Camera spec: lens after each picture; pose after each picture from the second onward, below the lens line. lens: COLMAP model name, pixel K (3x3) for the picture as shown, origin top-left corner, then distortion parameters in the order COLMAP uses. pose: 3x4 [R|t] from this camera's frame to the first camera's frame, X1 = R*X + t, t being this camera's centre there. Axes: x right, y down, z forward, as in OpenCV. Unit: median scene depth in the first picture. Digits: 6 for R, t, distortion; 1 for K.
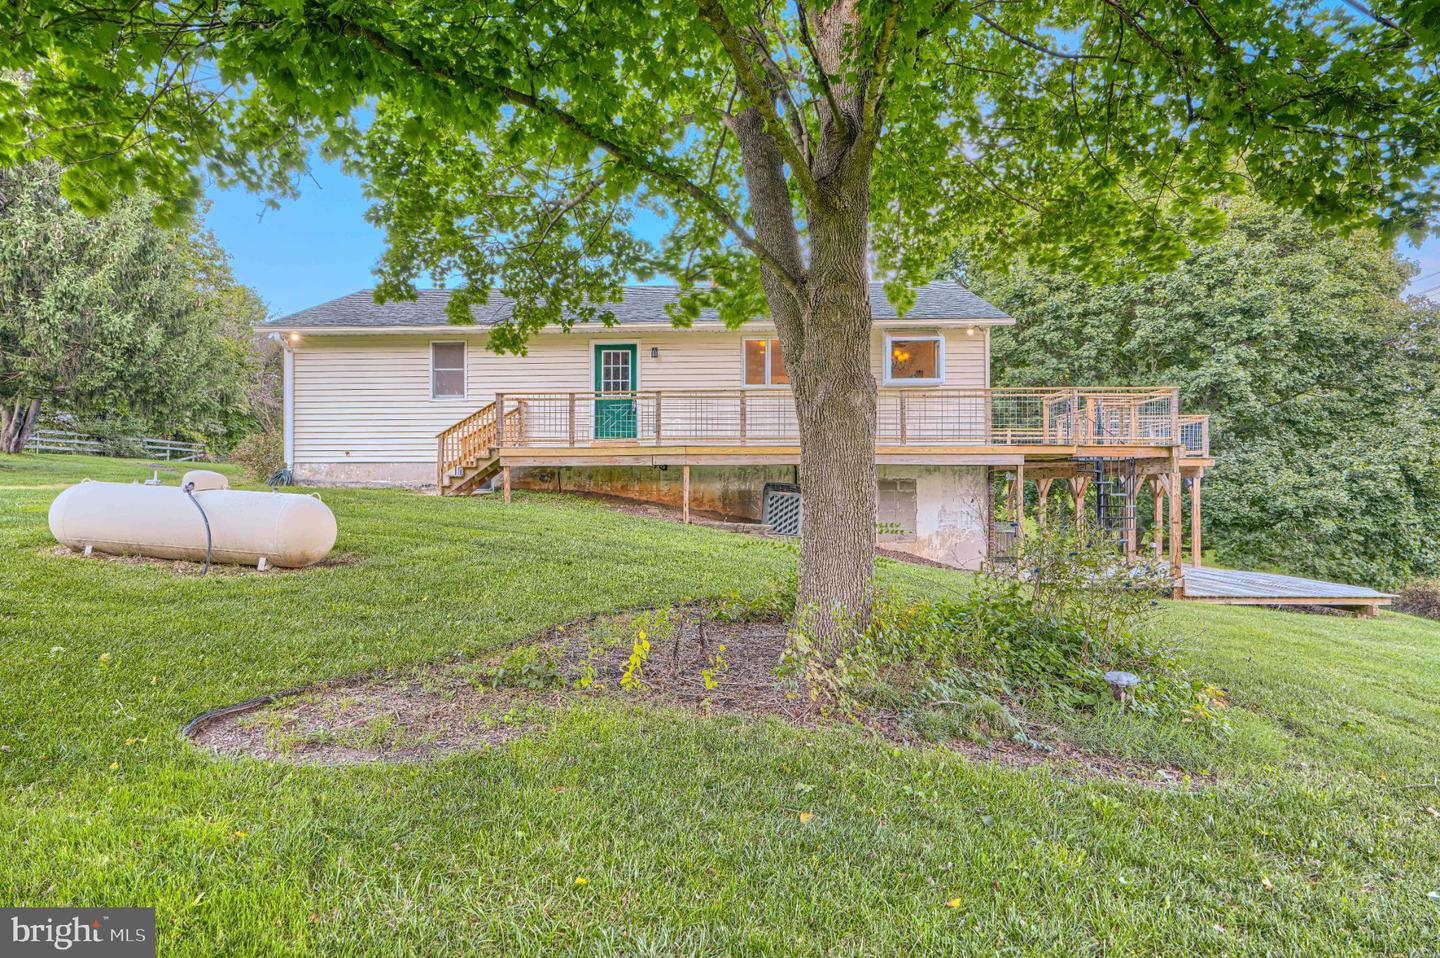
lens RADIAL K [[798.2, 0, 720.0], [0, 798.2, 479.0], [0, 0, 1]] dist [0.013568, -0.000418]
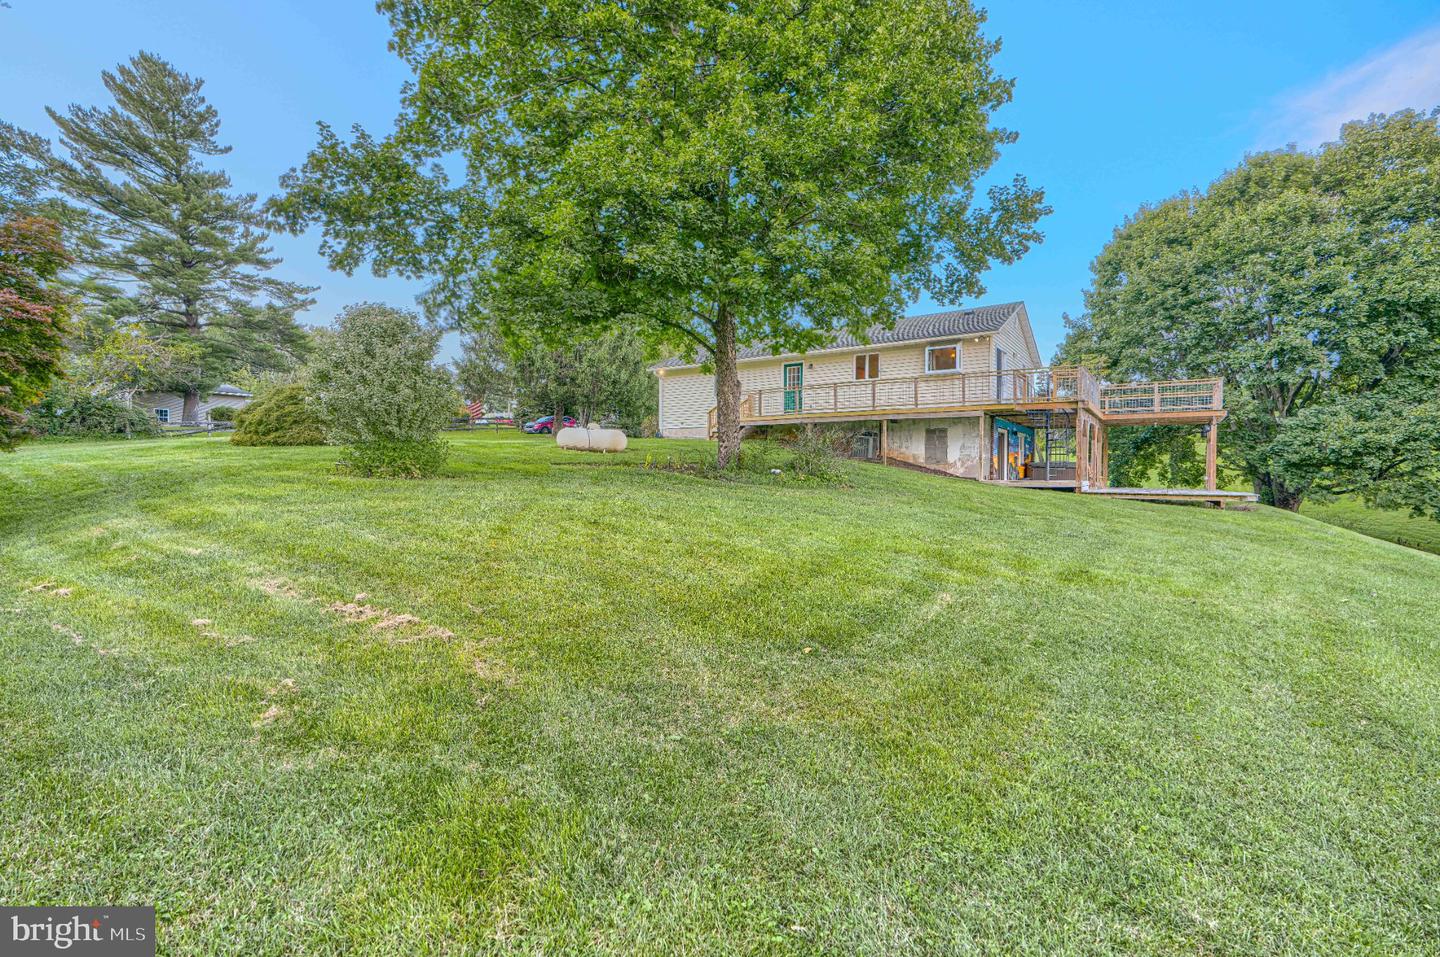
lens RADIAL K [[650.6, 0, 720.0], [0, 650.6, 478.5], [0, 0, 1]] dist [0.000972, 0.000598]
pose [[0.851209, 0.012685, -0.524674, 0.555882], [0.003043, 0.999572, 0.029104, 0.065715], [0.524819, -0.026371, 0.850805, -0.456938]]
